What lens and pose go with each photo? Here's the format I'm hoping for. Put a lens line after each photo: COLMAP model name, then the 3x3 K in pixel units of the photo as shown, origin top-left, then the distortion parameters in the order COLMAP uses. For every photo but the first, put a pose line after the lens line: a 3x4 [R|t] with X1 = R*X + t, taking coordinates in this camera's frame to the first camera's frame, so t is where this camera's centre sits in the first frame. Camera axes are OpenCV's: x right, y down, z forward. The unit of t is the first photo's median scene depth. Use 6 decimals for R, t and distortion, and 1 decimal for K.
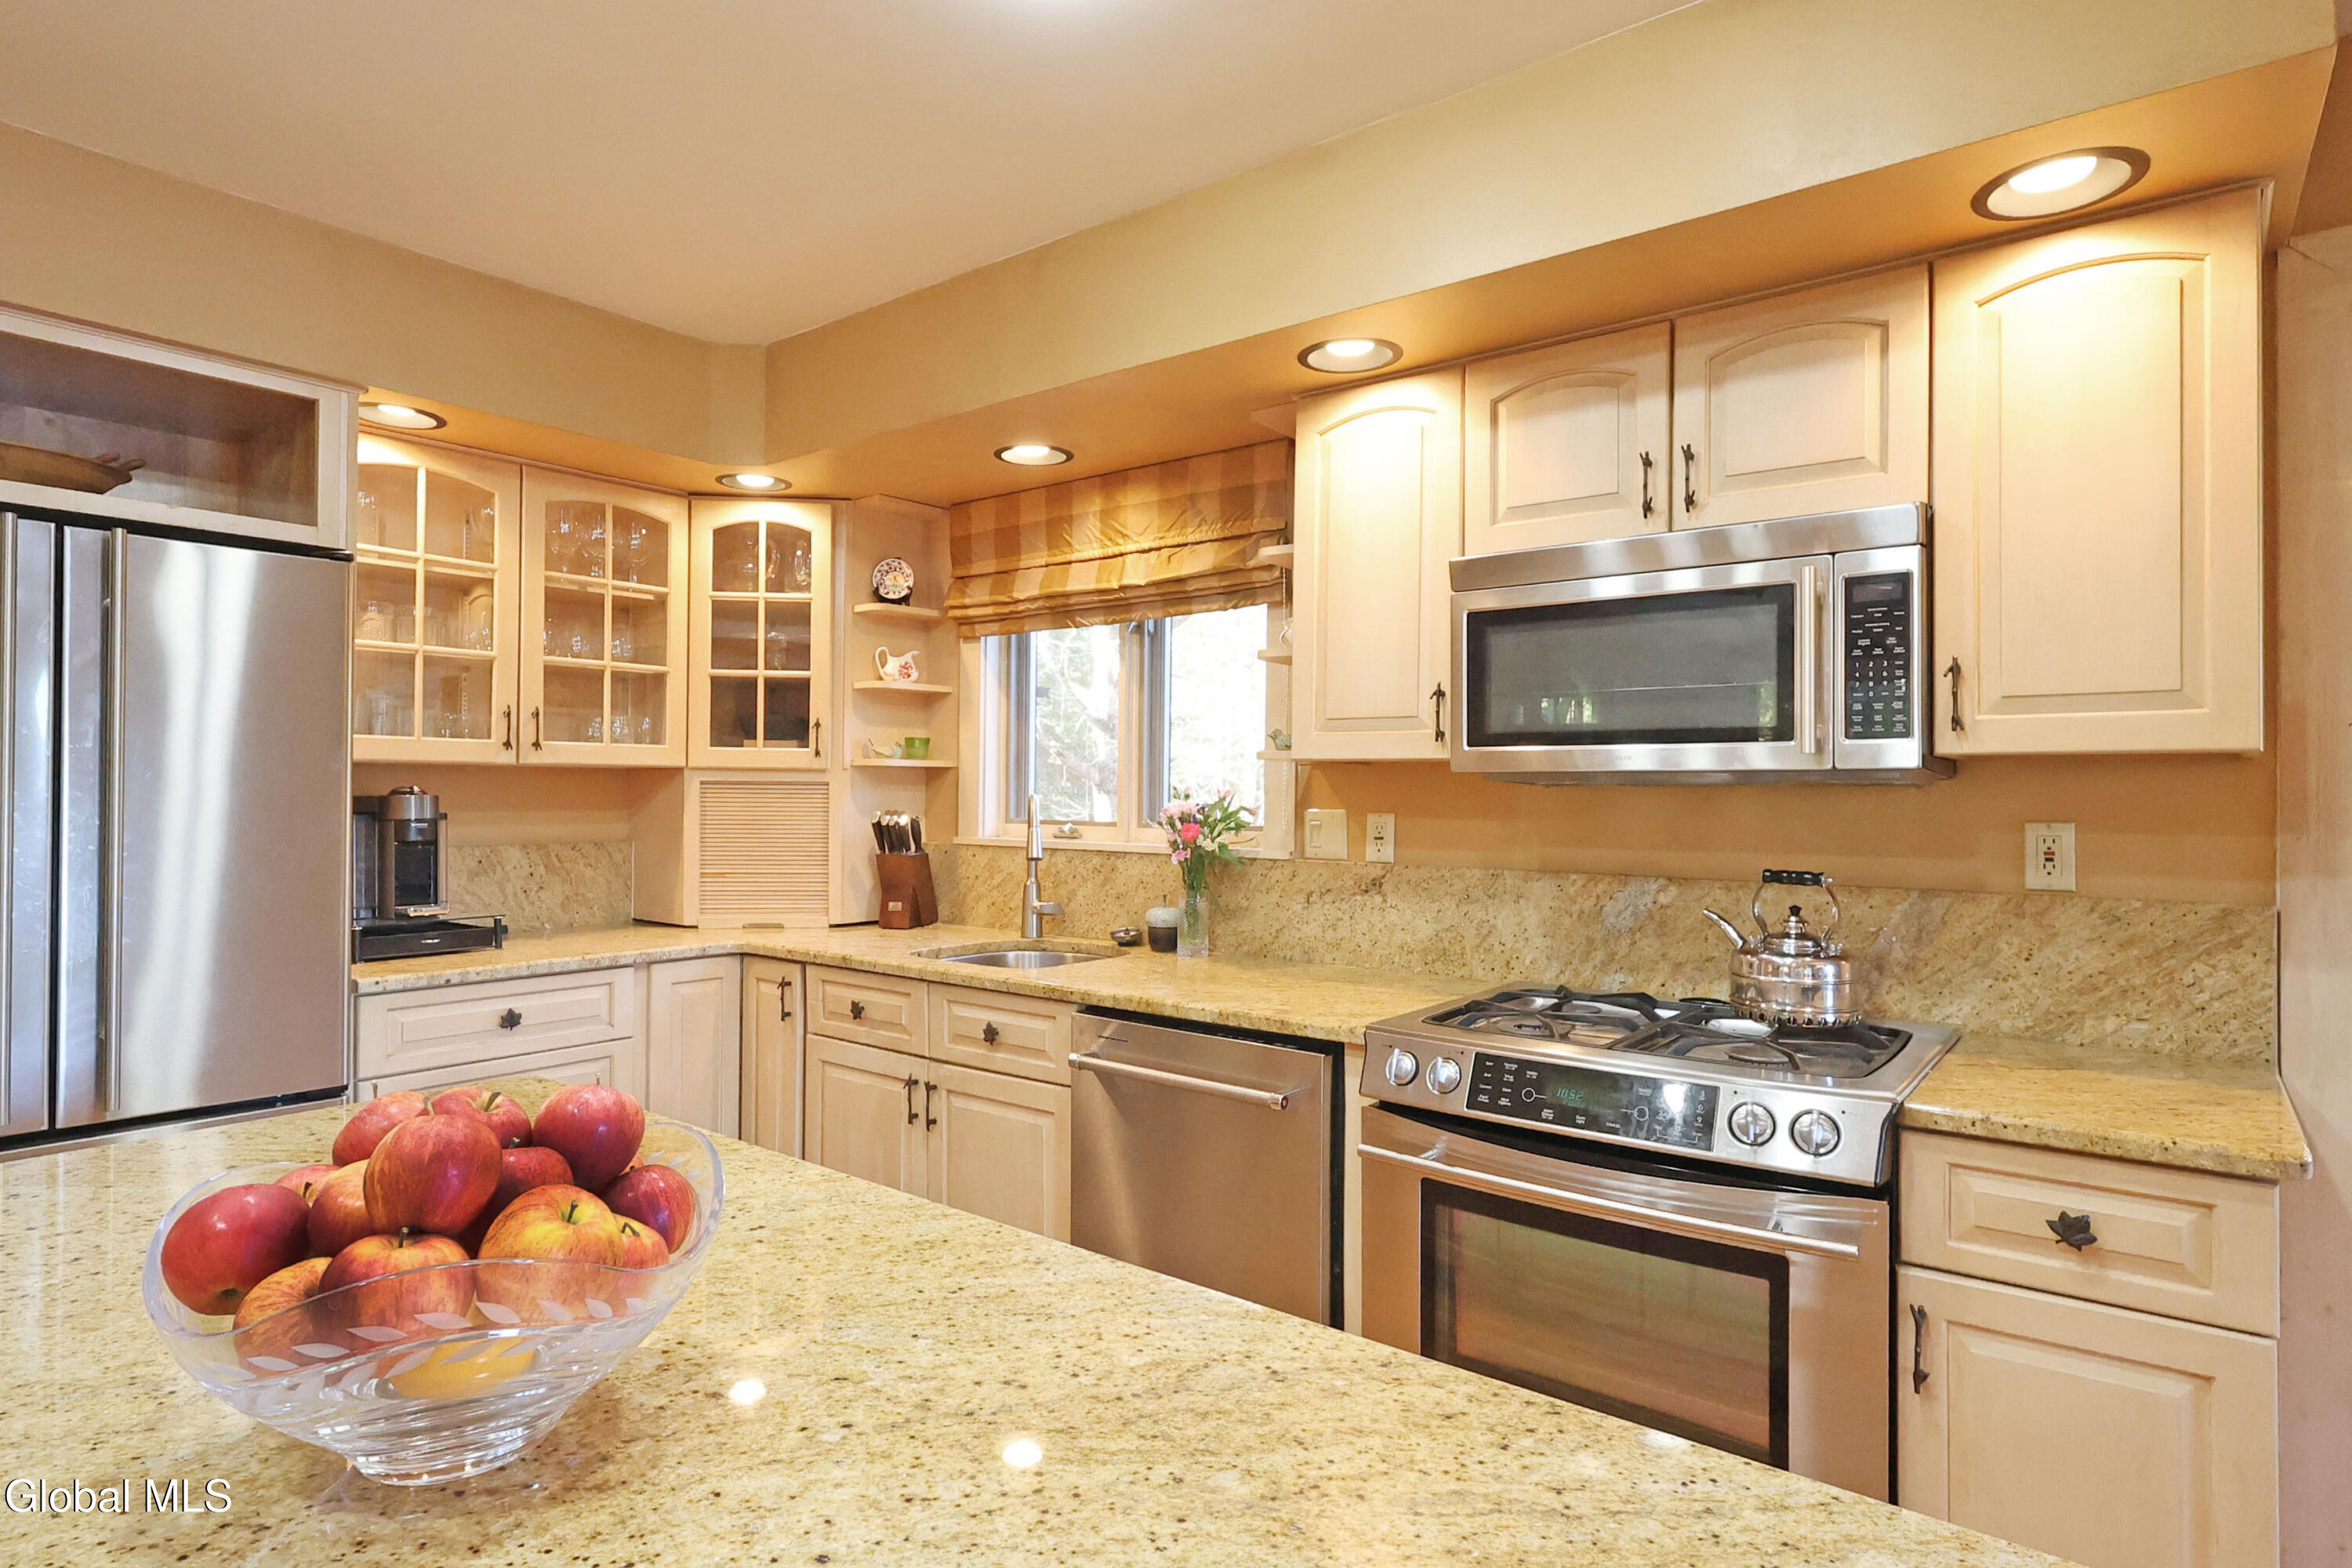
lens RADIAL K [[1244.4, 0, 1176.0], [0, 1244.4, 784.0], [0, 0, 1]] dist [-0.004000, -0.000395]
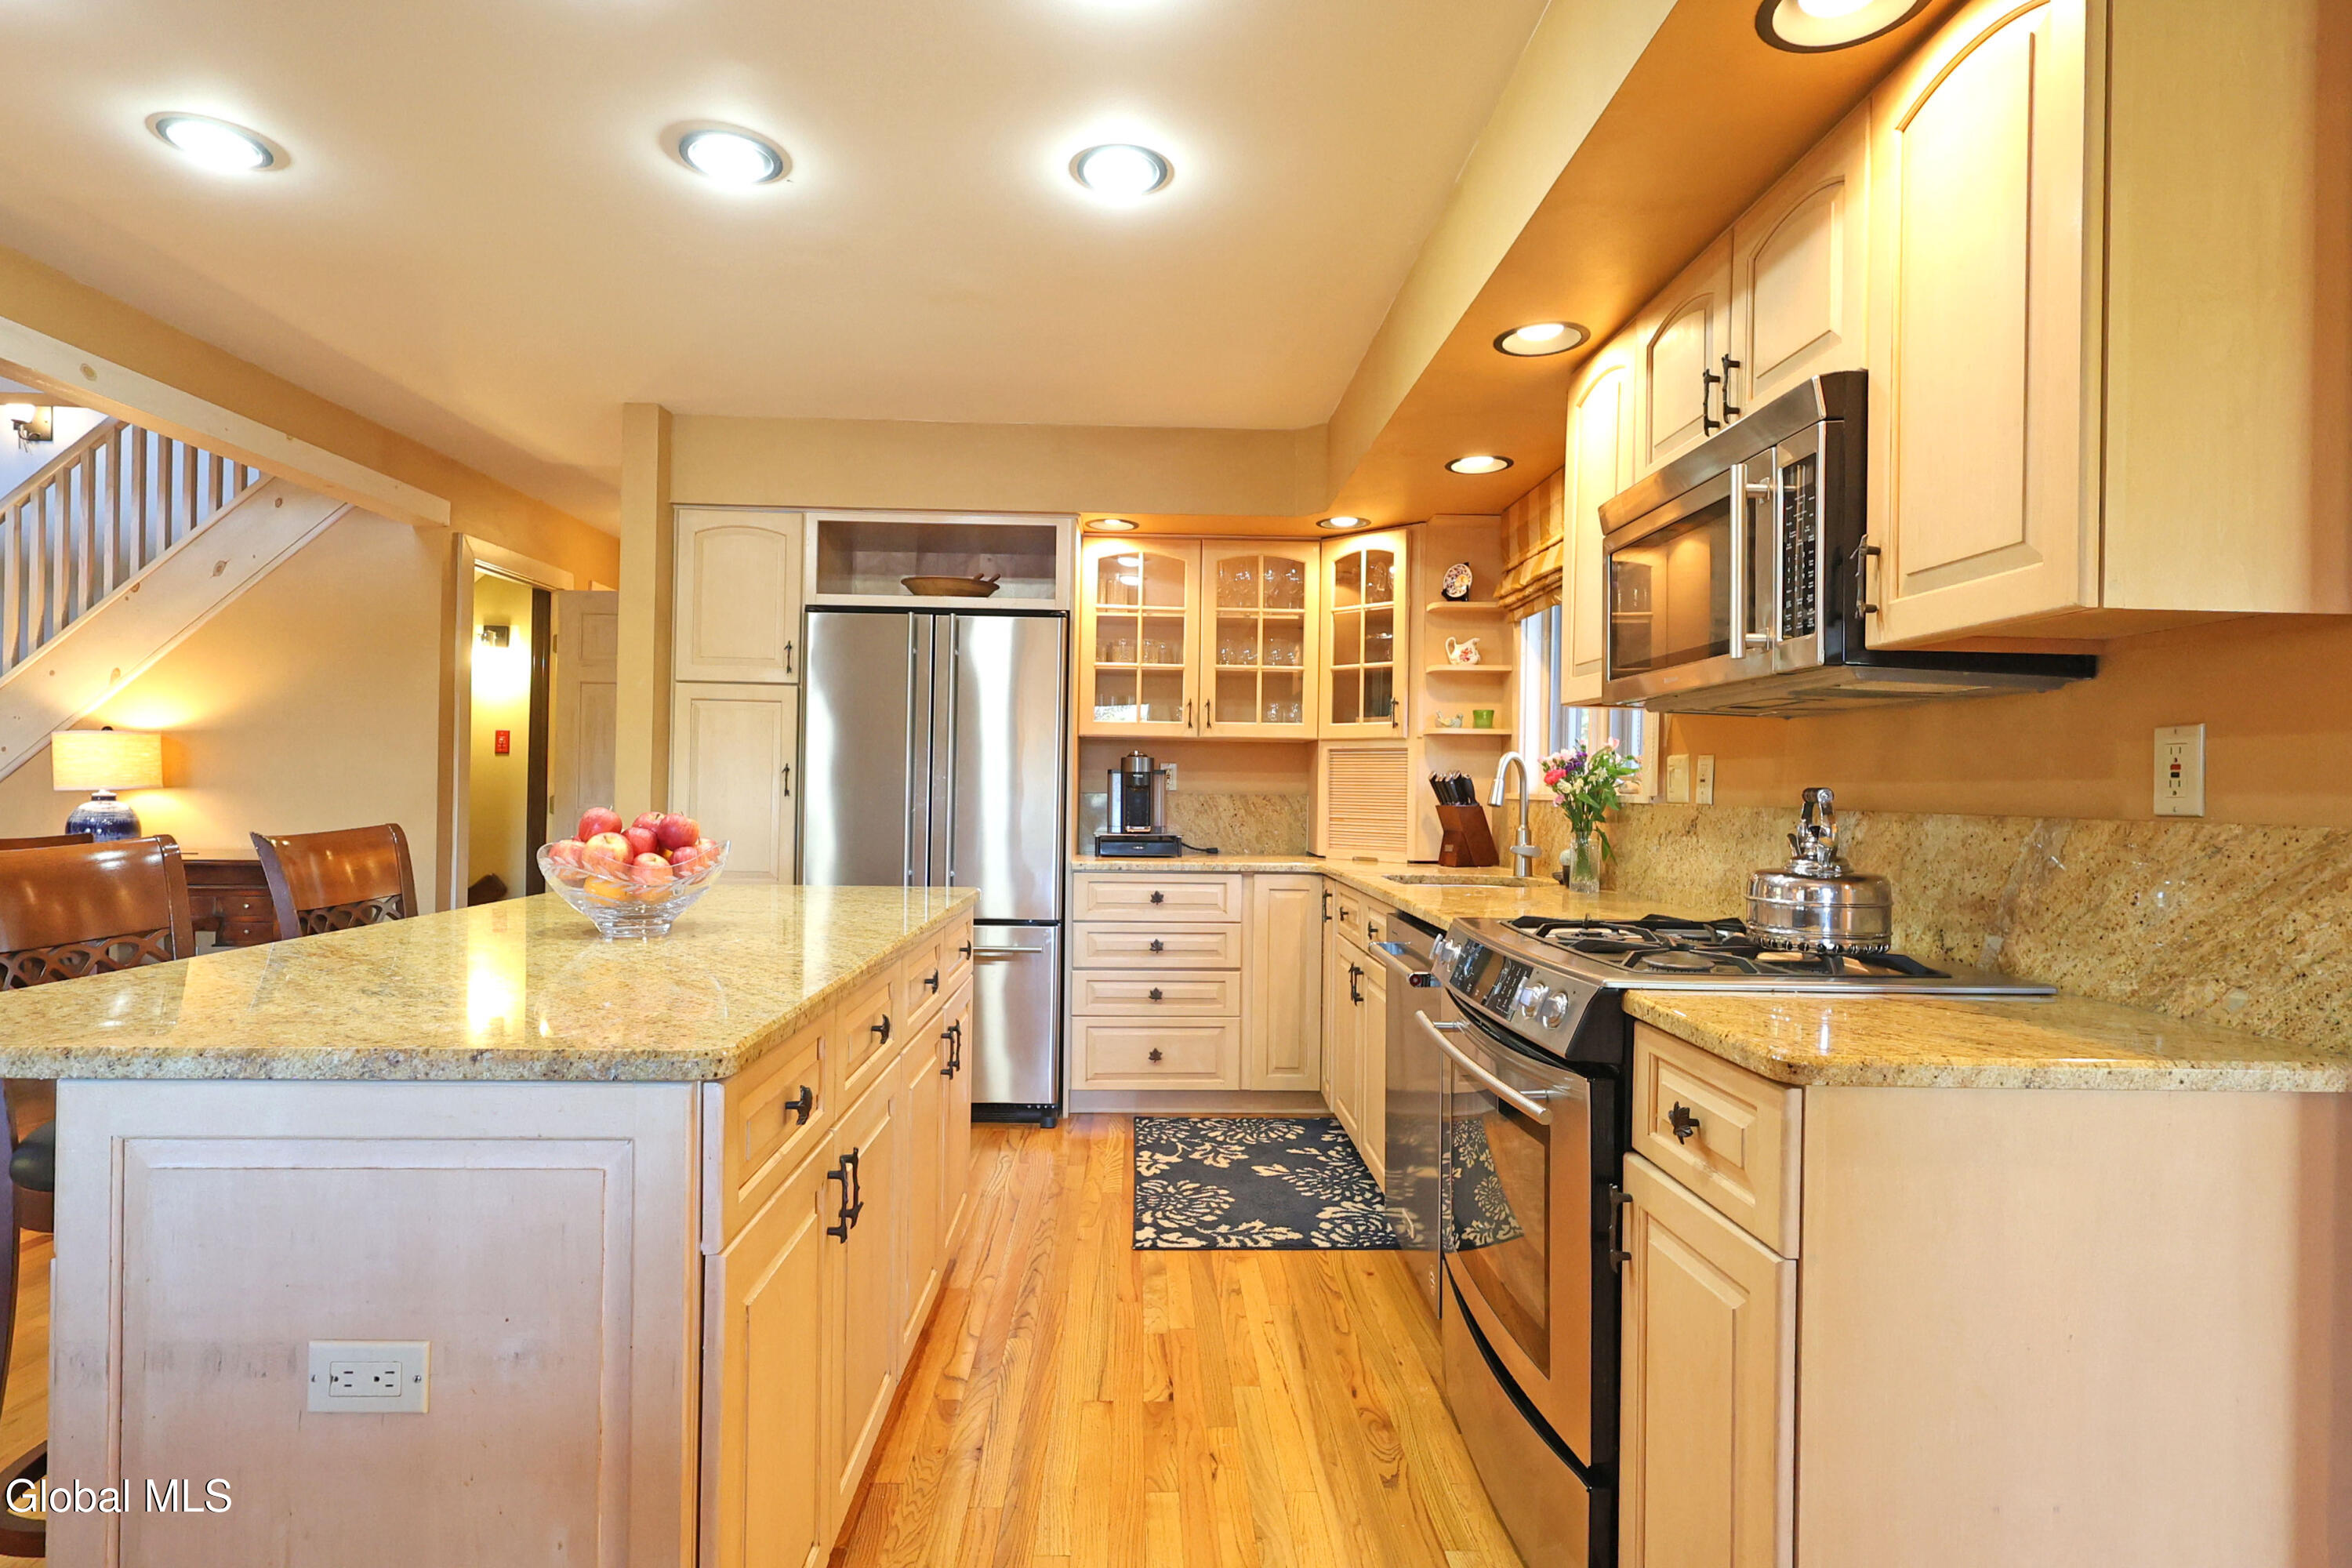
lens RADIAL K [[1189.1, 0, 1176.0], [0, 1189.1, 784.0], [0, 0, 1]] dist [-0.002110, -0.000517]
pose [[0.648176, -0.000064, -0.761490, 0.552182], [-0.004721, 0.999980, -0.004102, 0.046465], [0.761476, 0.006253, 0.648163, 0.042636]]
